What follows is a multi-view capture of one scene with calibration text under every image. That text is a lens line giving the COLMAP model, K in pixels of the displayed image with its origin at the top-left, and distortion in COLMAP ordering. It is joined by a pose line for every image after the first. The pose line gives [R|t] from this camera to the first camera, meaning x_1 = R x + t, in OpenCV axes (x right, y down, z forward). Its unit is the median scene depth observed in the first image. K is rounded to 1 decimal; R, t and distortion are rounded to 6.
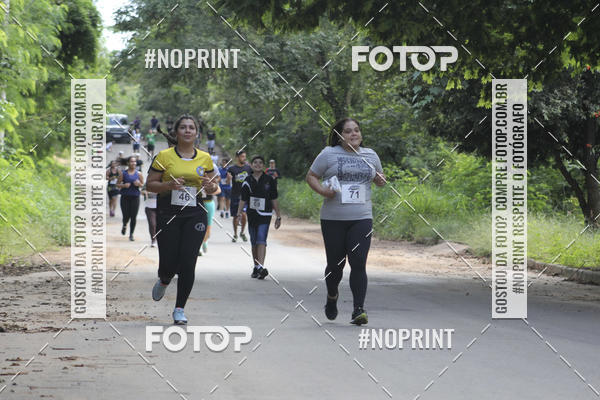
lens RADIAL K [[2830.8, 0, 300.2], [0, 2830.8, 199.8], [0, 0, 1]] dist [0.292557, -3.109024]
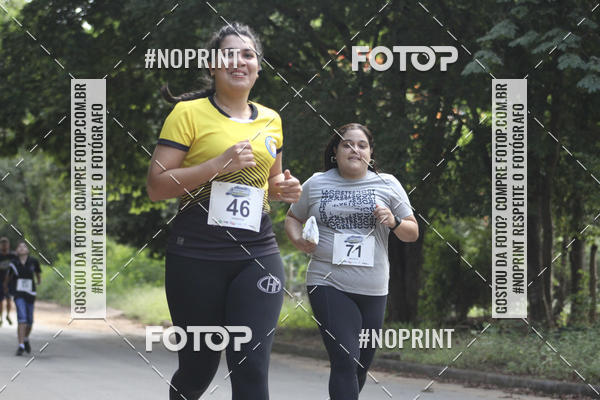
lens RADIAL K [[3518.4, 0, 299.5], [0, 3518.4, 199.7], [0, 0, 1]] dist [0.372479, -16.592336]
pose [[0.998083, 0.009197, 0.061198, 0.038551], [-0.007764, 0.999691, -0.023601, 0.001667], [-0.061396, 0.023080, 0.997847, -0.752841]]
